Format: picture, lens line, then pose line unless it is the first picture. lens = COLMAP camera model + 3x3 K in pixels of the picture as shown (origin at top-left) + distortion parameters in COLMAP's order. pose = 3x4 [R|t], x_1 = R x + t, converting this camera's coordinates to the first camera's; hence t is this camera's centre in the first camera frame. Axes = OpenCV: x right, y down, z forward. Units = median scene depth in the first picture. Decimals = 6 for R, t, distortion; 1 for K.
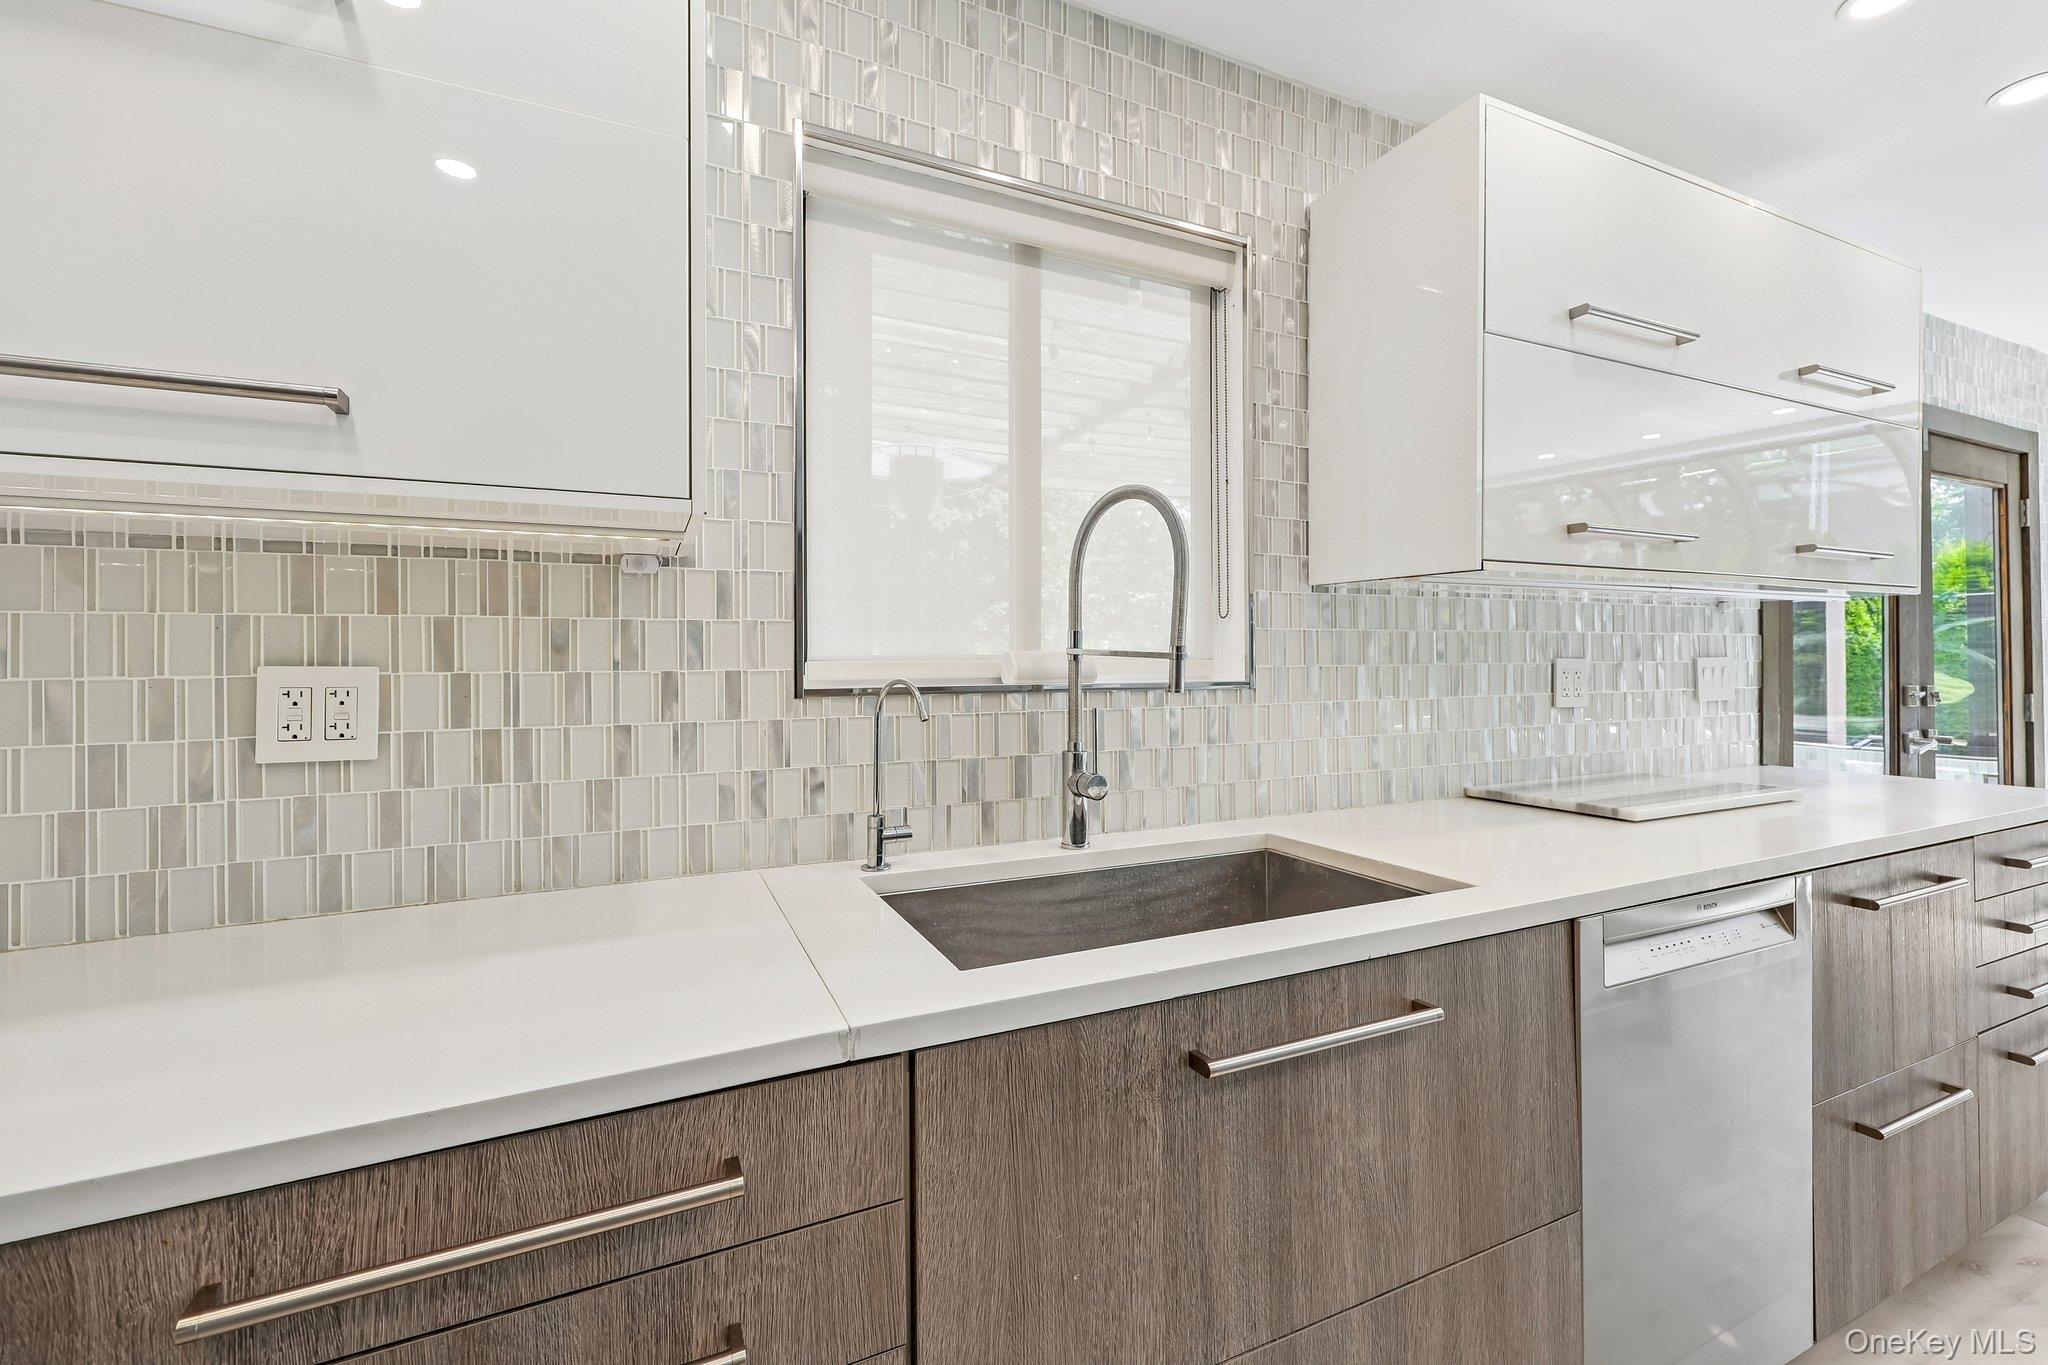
lens RADIAL K [[856.4, 0, 1020.1], [0, 856.4, 658.3], [0, 0, 1]] dist [0.003156, 0.000431]
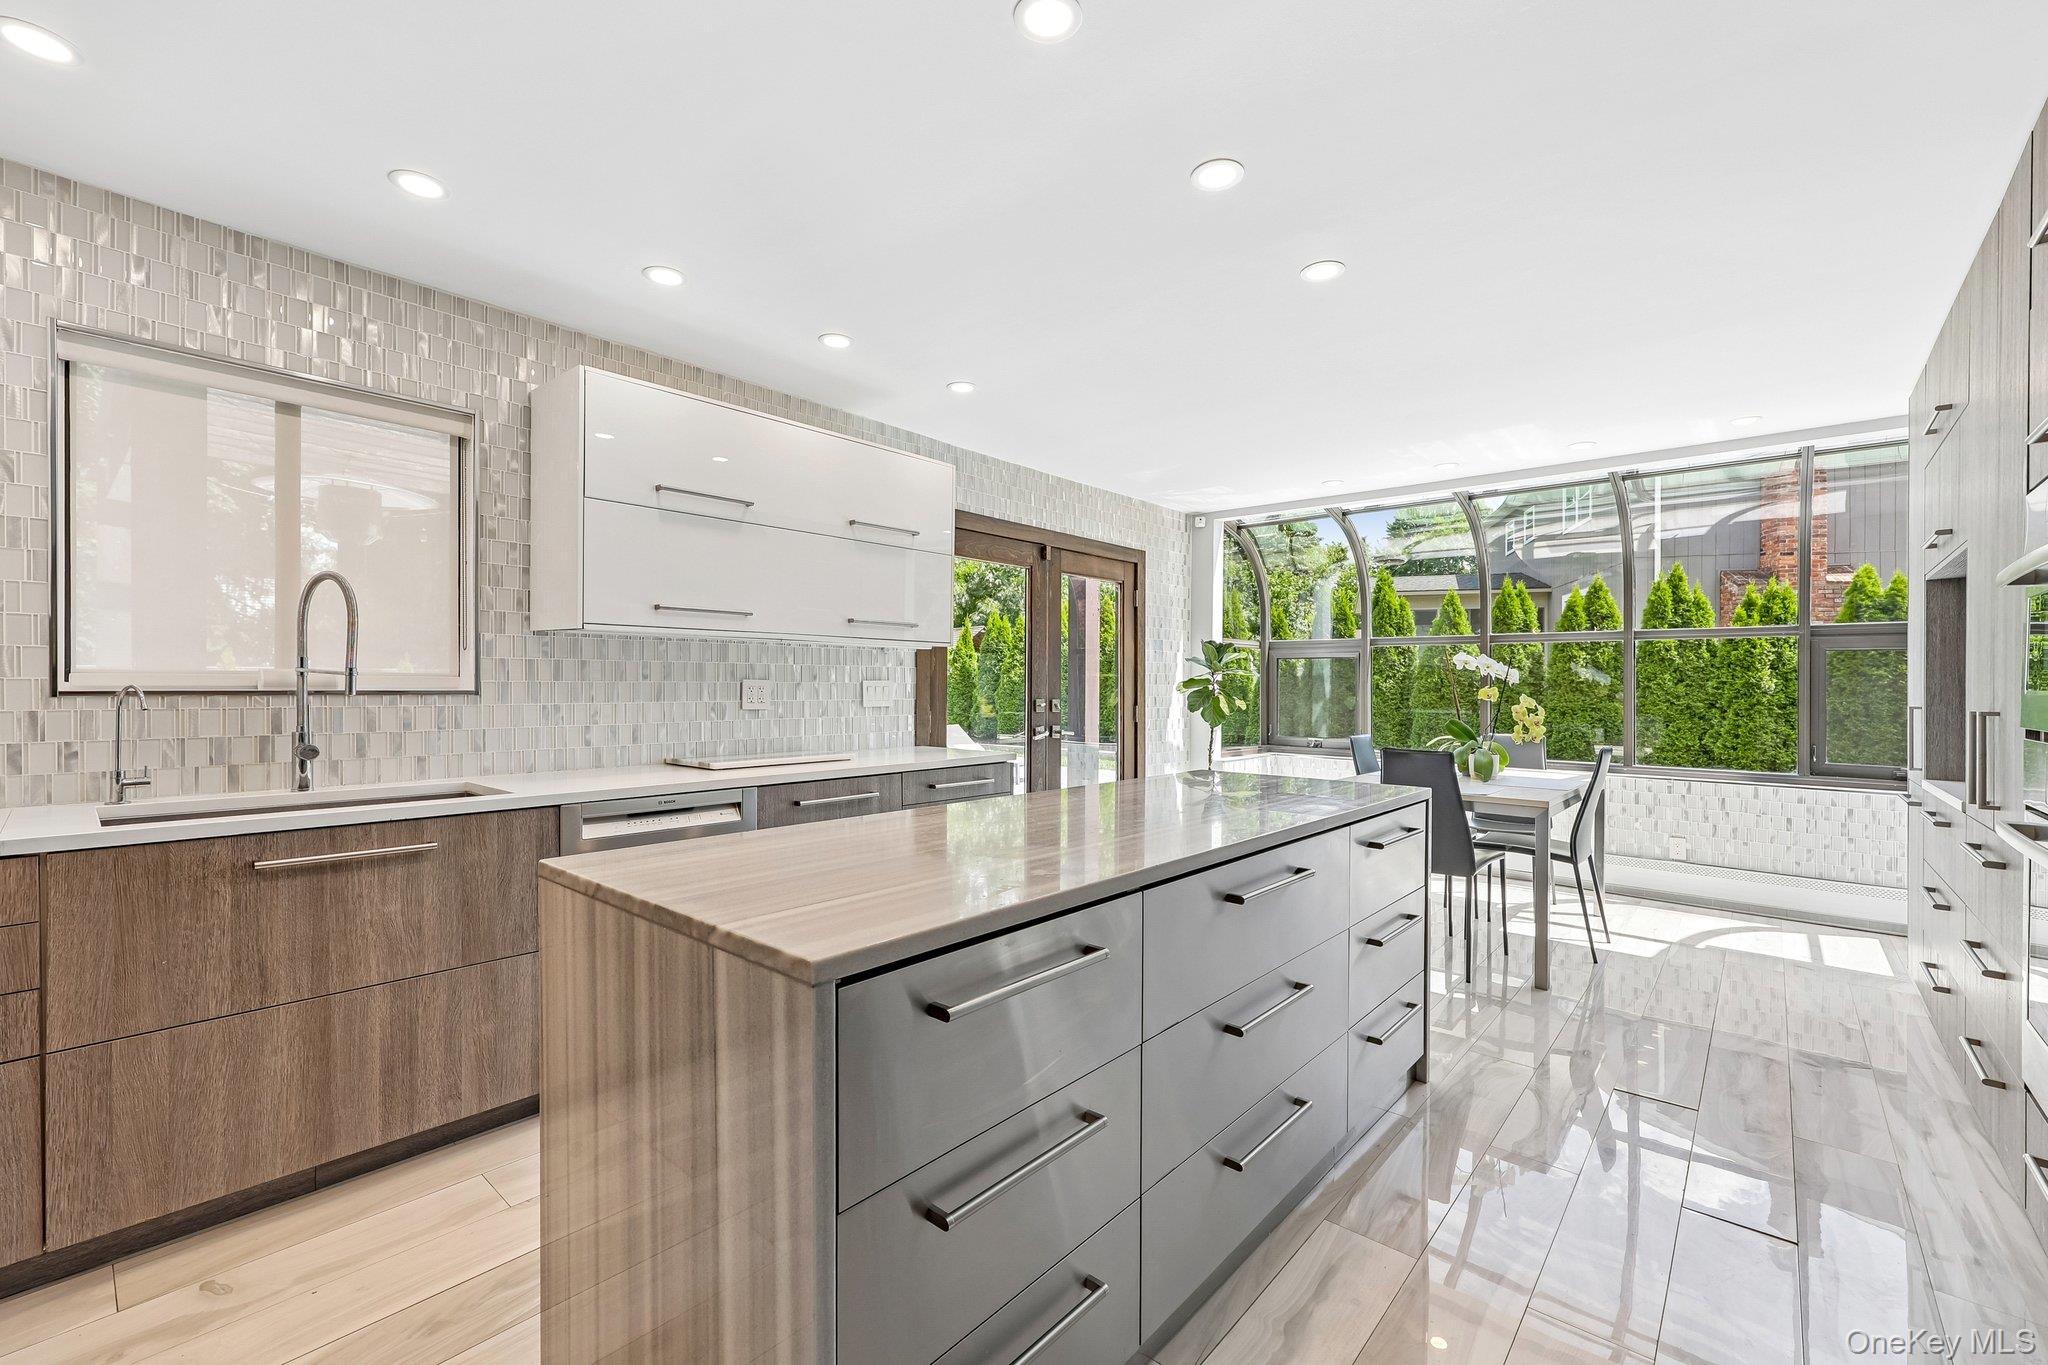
lens RADIAL K [[859.0, 0, 1021.2], [0, 859.0, 691.7], [0, 0, 1]] dist [0.003968, 0.000444]
pose [[0.913256, 0.008033, 0.407307, 0.544341], [-0.014149, 0.999828, 0.012005, -0.004663], [-0.407141, -0.016726, 0.913212, -0.874937]]
